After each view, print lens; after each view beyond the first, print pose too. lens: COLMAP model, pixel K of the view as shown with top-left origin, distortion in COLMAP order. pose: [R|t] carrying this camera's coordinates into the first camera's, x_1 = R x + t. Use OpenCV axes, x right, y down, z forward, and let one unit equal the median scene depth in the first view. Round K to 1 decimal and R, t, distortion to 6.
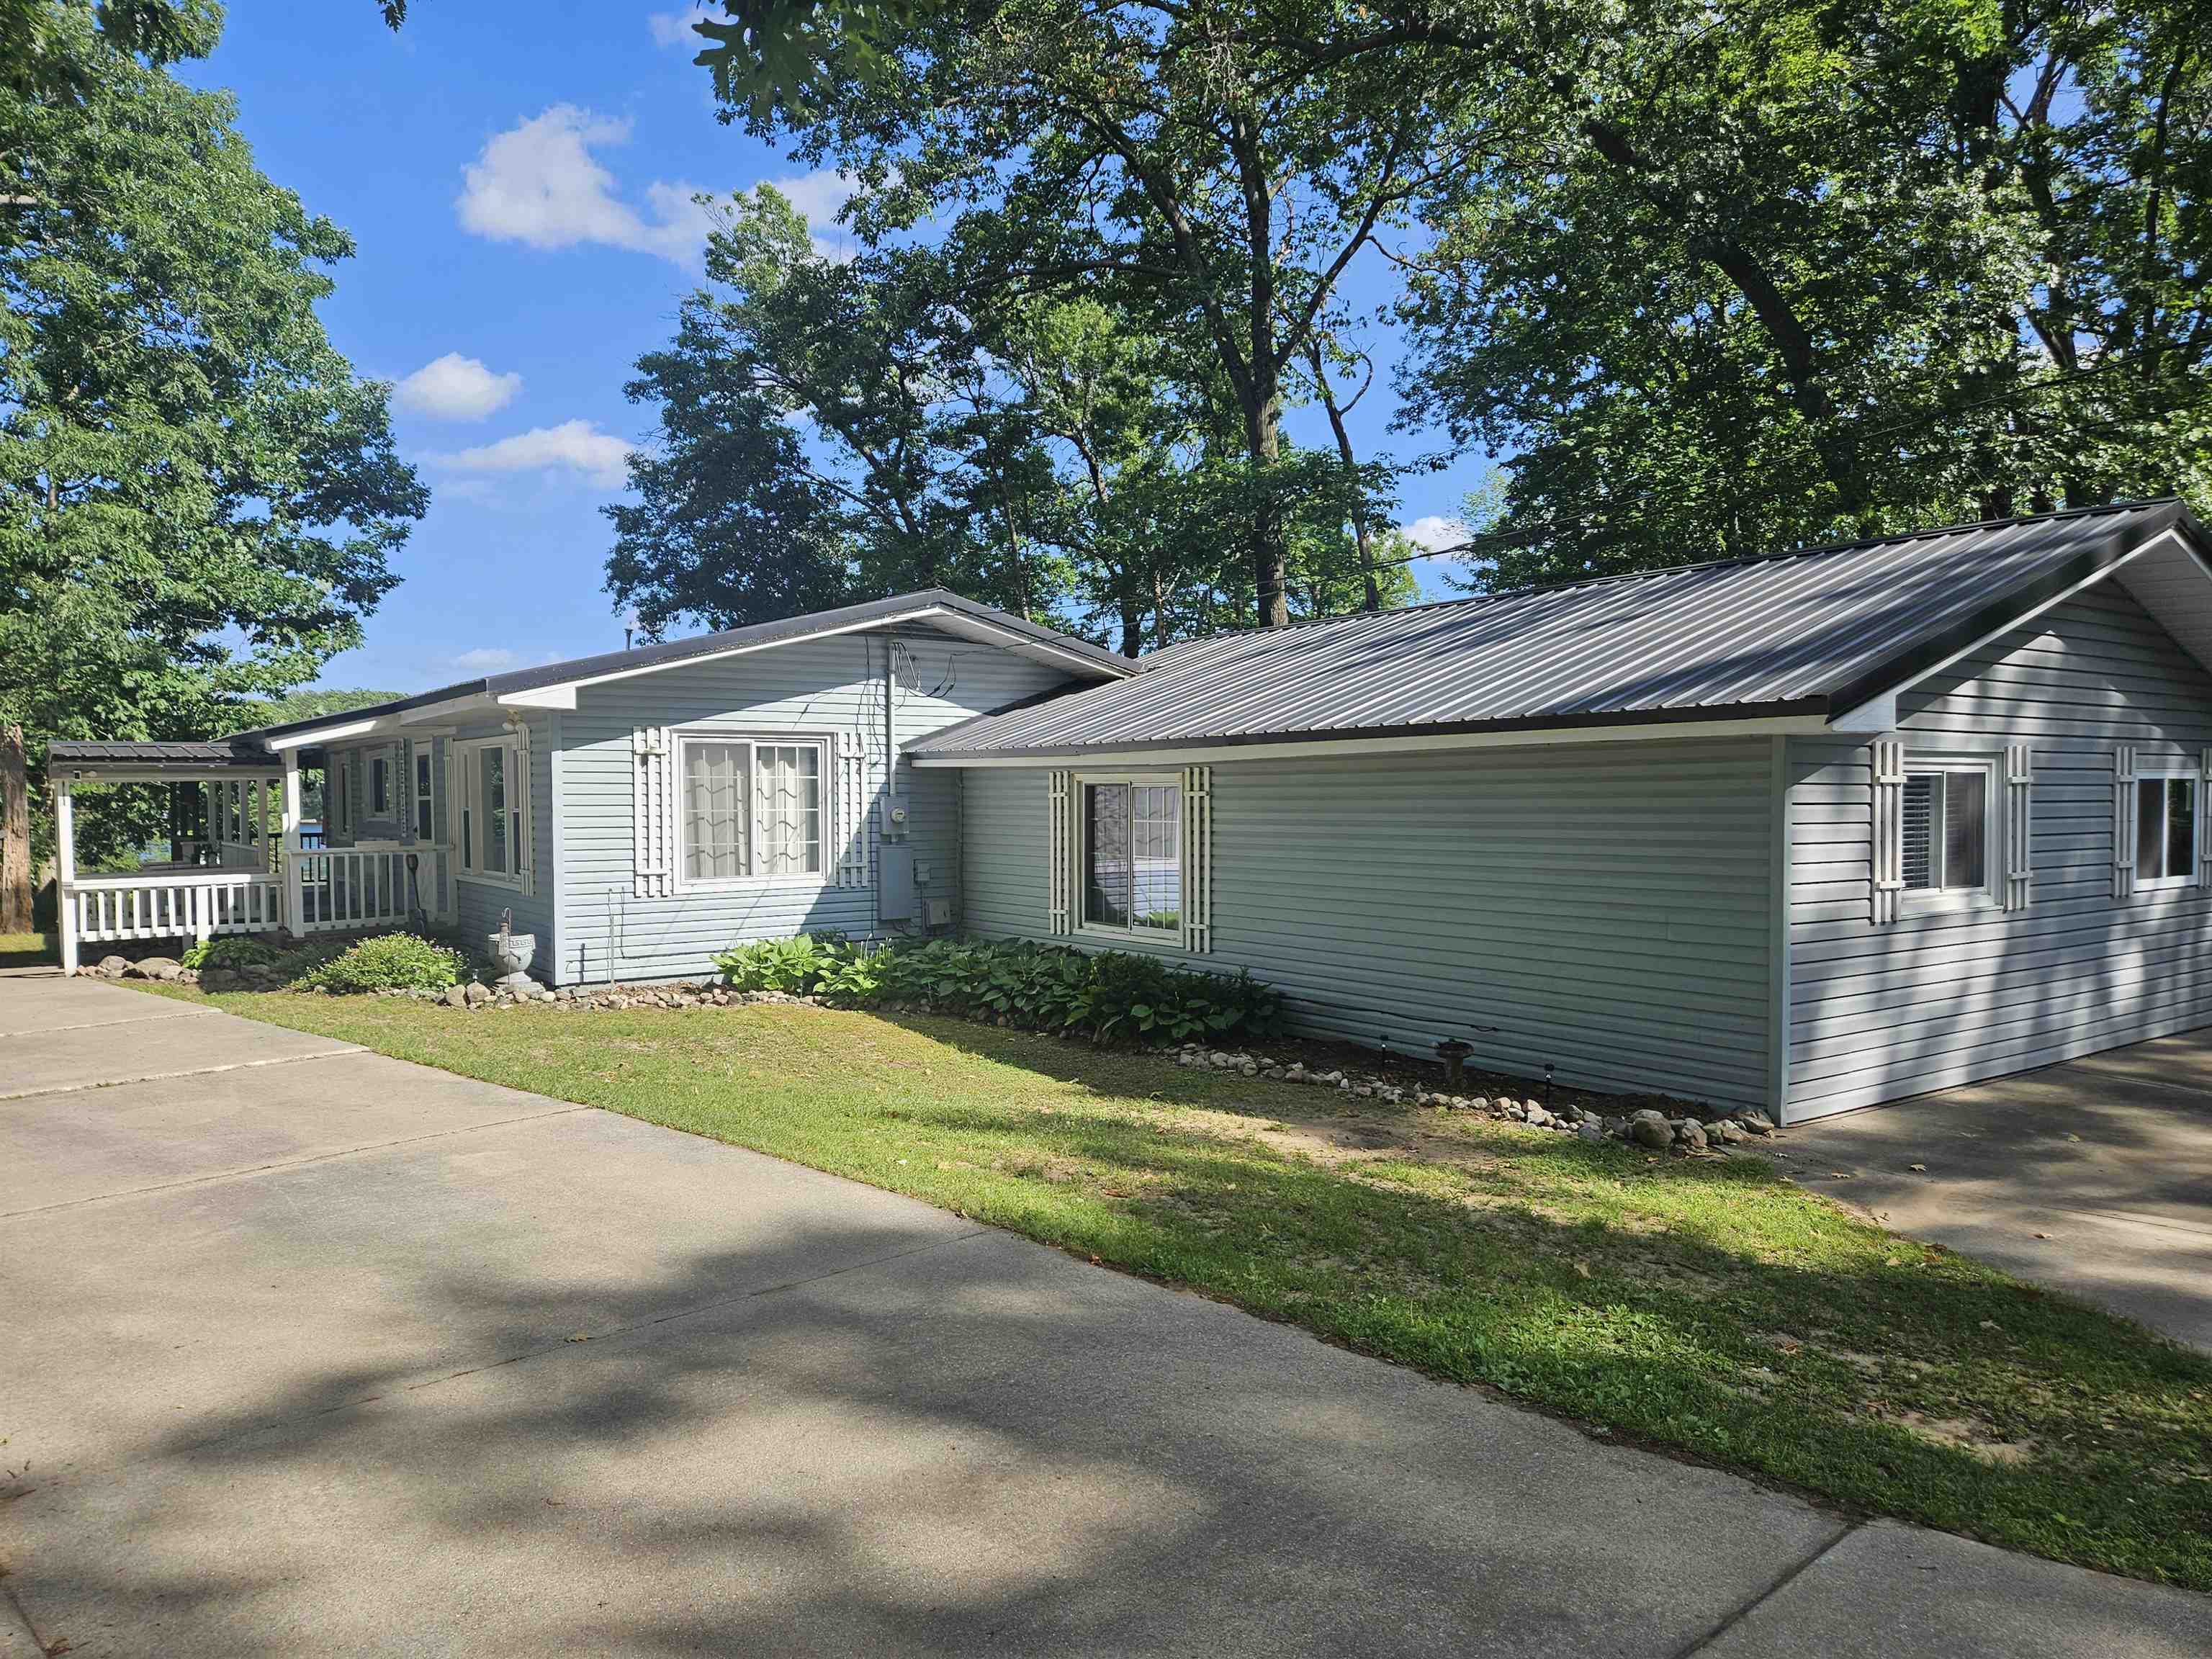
lens RADIAL K [[1487.3, 0, 1103.7], [0, 1487.3, 849.2], [0, 0, 1]] dist [0.065990, 0.000733]
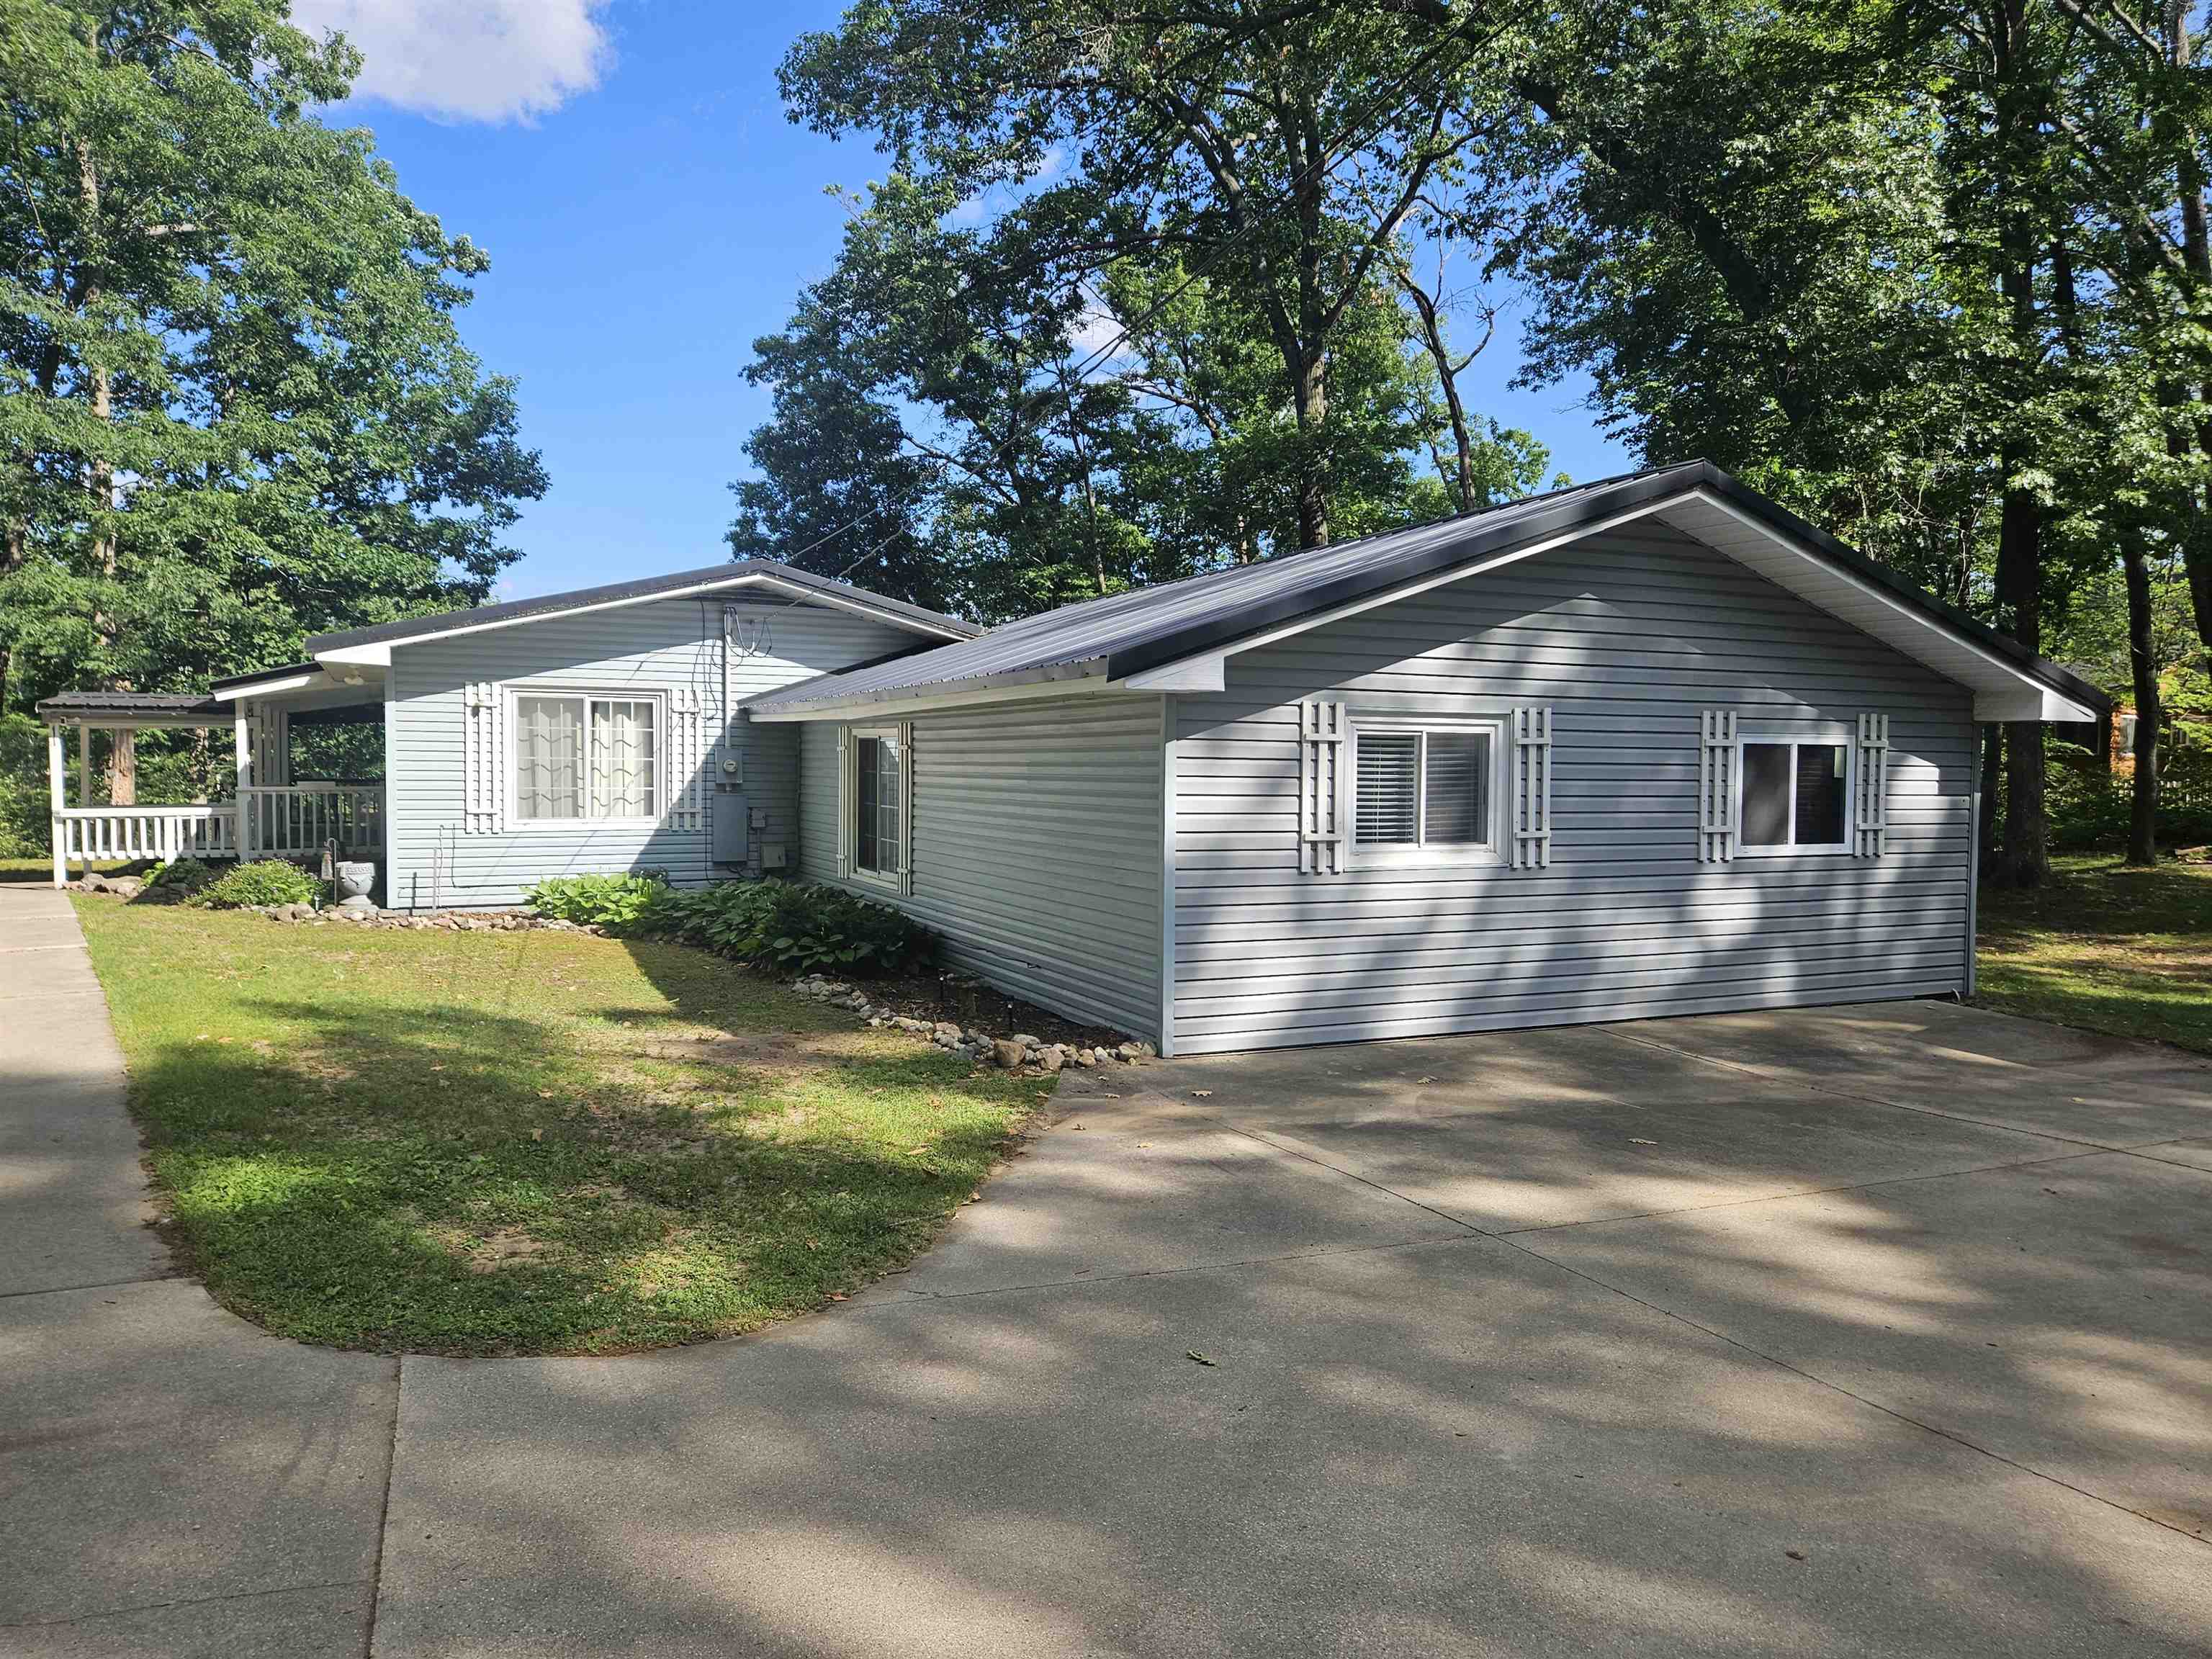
lens RADIAL K [[1485.3, 0, 1106.0], [0, 1485.3, 829.5], [0, 0, 1]] dist [0.064968, 0.000209]
pose [[0.983544, 0.022798, -0.179222, 0.333483], [-0.021072, 0.999711, 0.011532, 0.005536], [0.179433, -0.007565, 0.983741, -0.024766]]
